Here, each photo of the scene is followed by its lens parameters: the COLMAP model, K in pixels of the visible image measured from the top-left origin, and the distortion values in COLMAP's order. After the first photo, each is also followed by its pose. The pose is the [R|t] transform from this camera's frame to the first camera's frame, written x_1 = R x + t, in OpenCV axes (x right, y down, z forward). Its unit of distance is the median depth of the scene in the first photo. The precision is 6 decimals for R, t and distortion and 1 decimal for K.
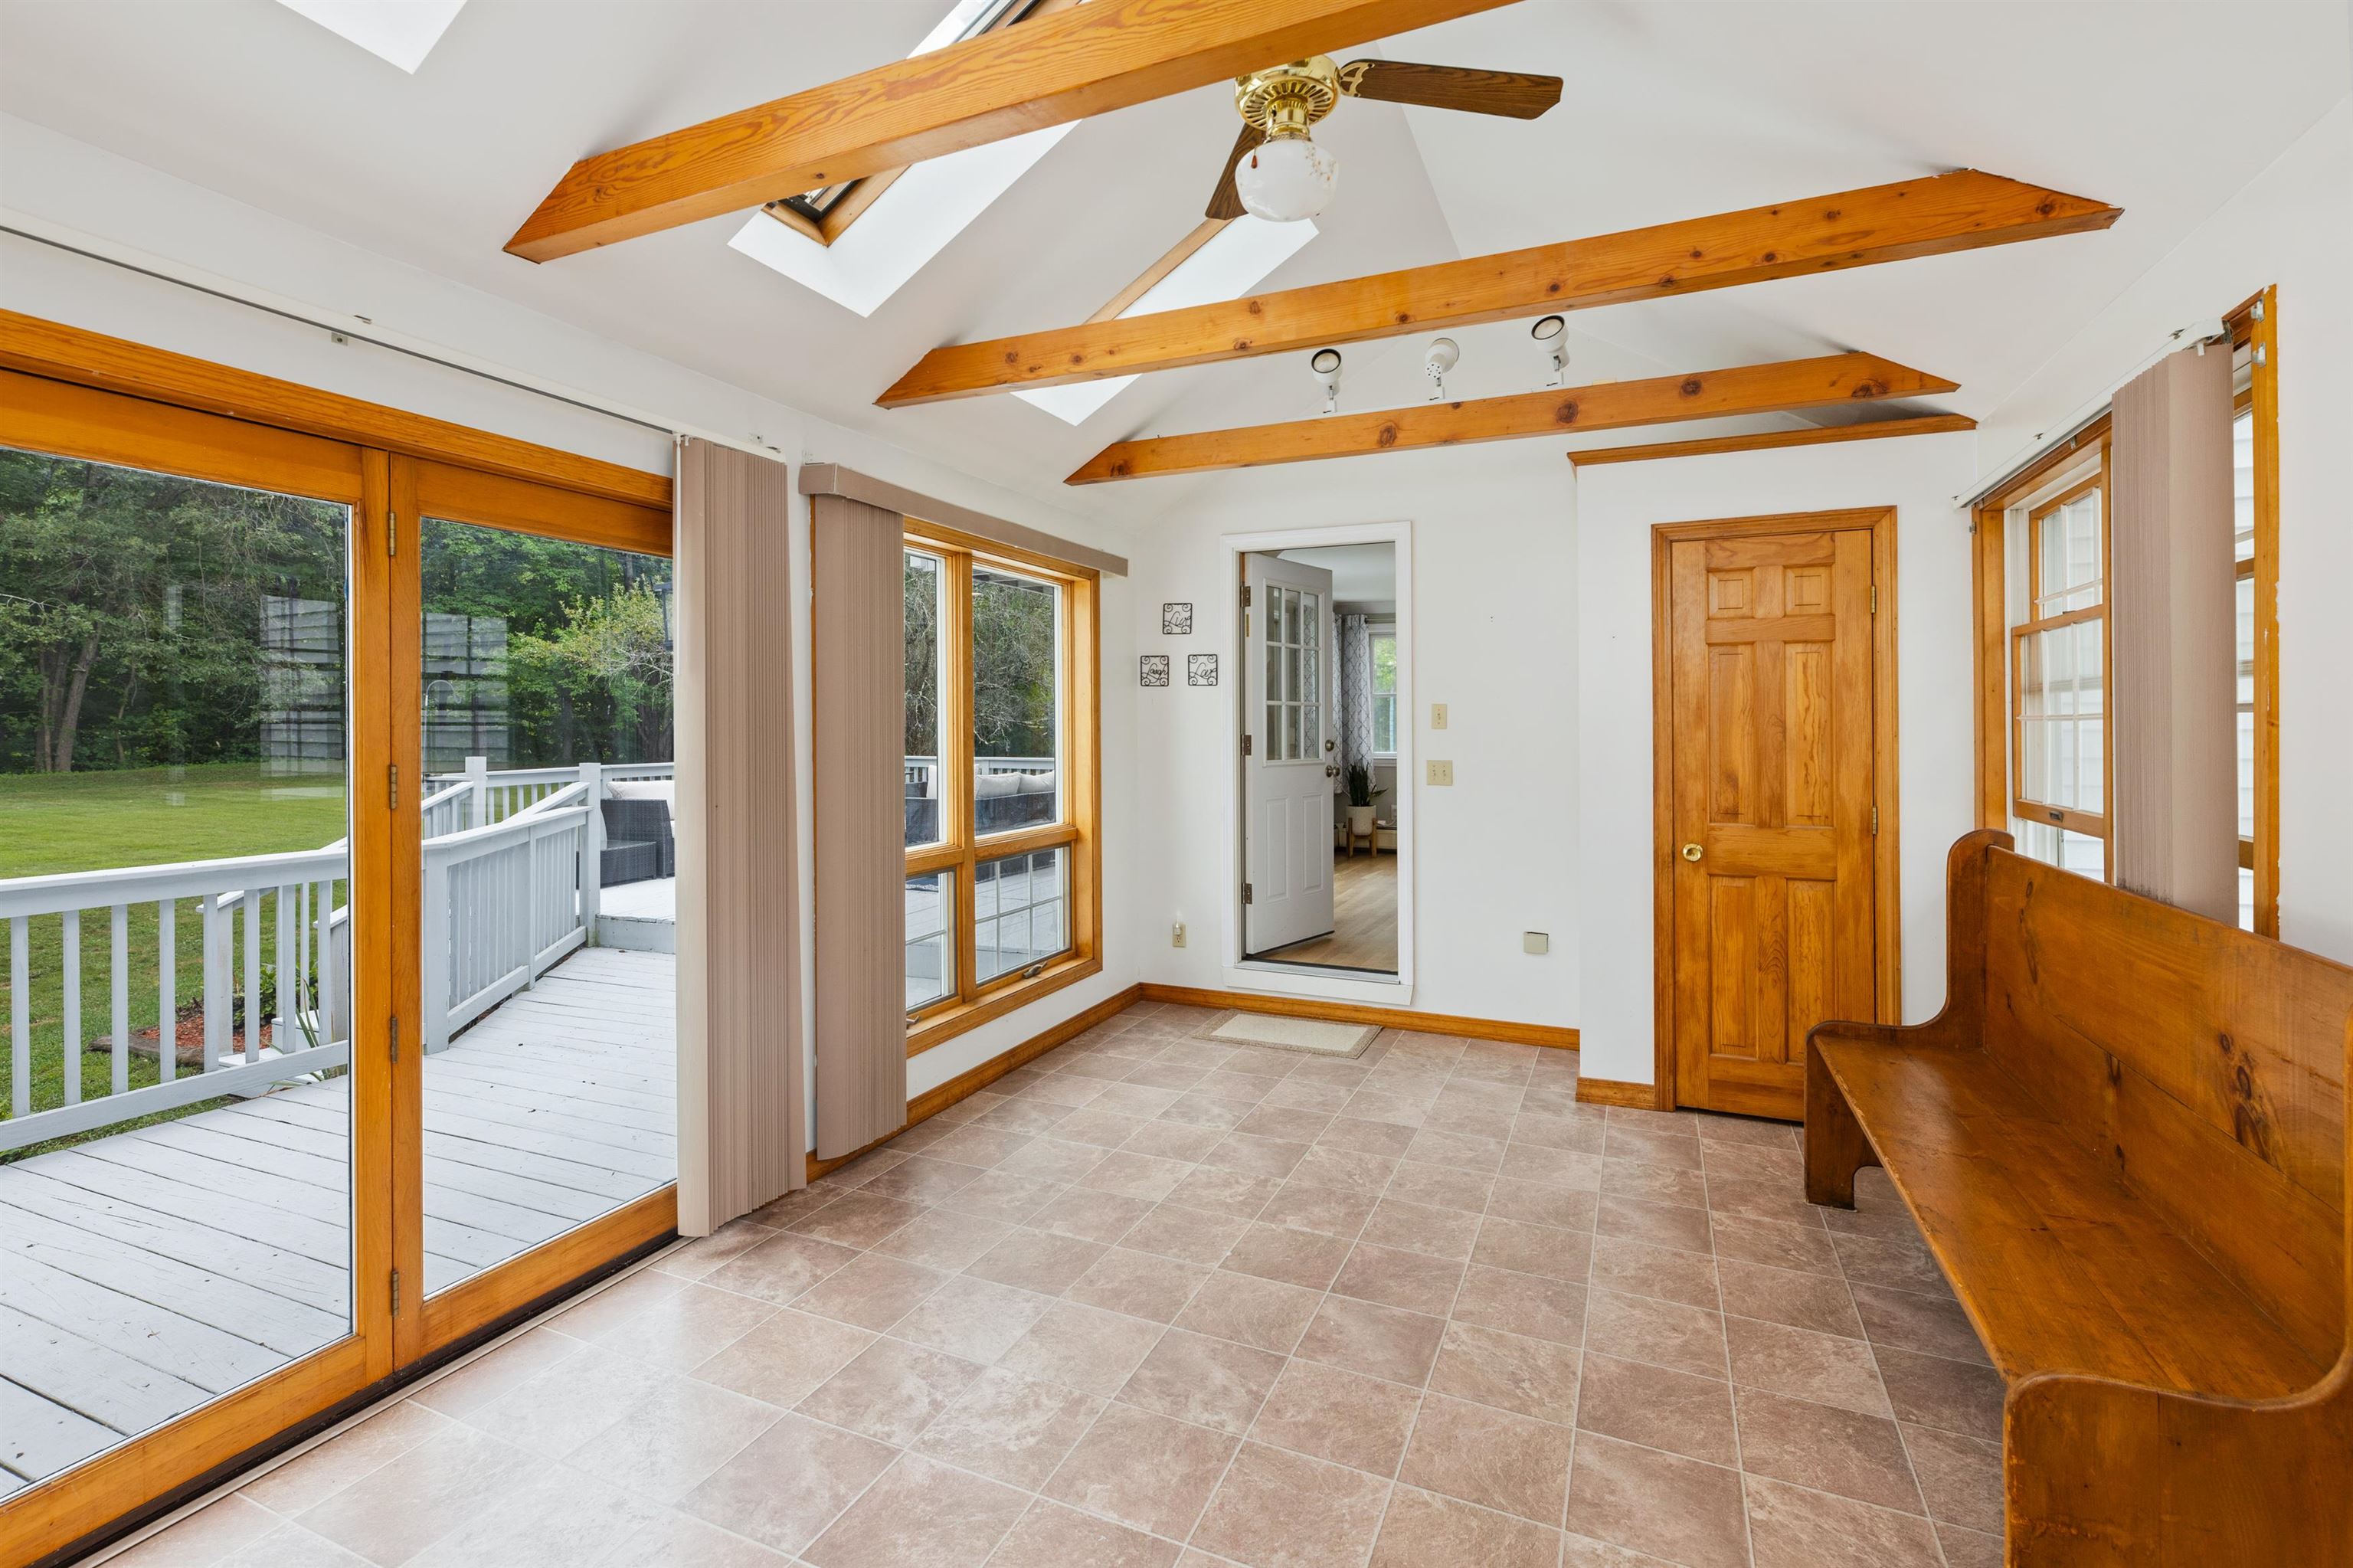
lens RADIAL K [[1062.1, 0, 1178.9], [0, 1062.1, 730.8], [0, 0, 1]] dist [-0.002768, -0.001055]
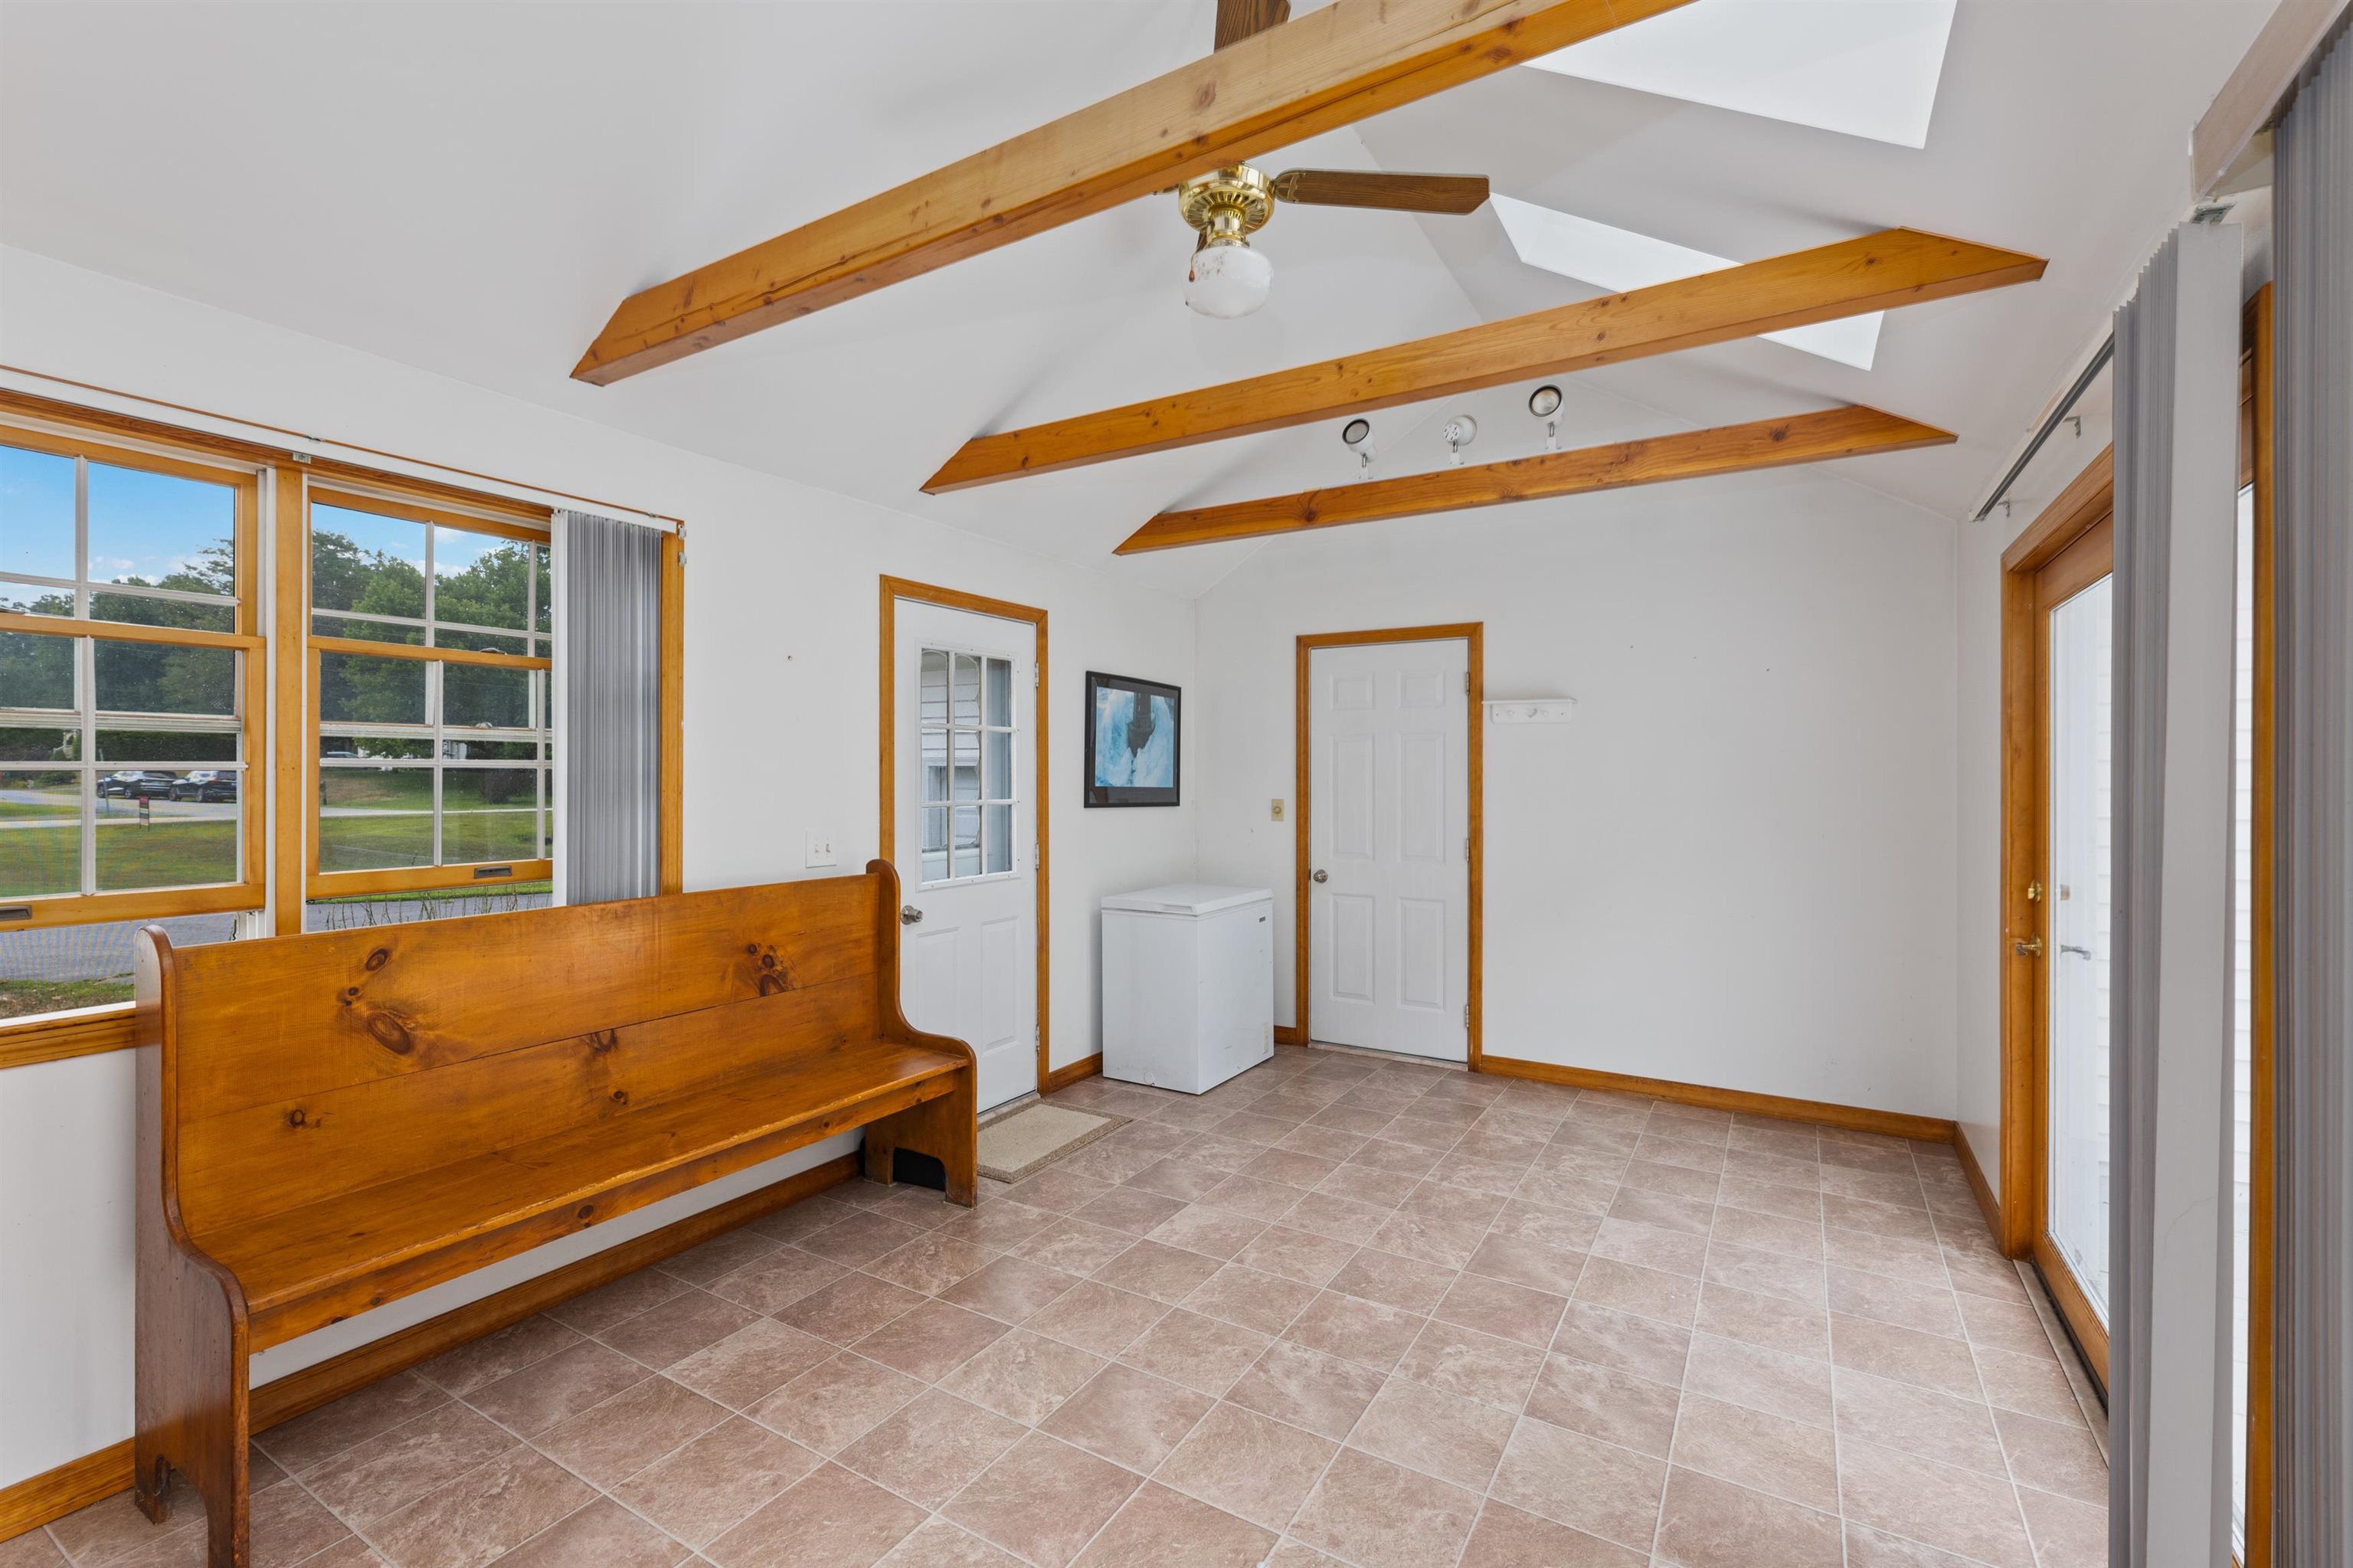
lens RADIAL K [[1013.1, 0, 1176.5], [0, 1013.1, 775.1], [0, 0, 1]] dist [0.000372, -0.000244]
pose [[-0.991454, 0.000049, 0.130457, 0.016694], [0.000417, 0.999996, 0.002787, -0.007979], [-0.130456, 0.002817, -0.991450, 1.631896]]
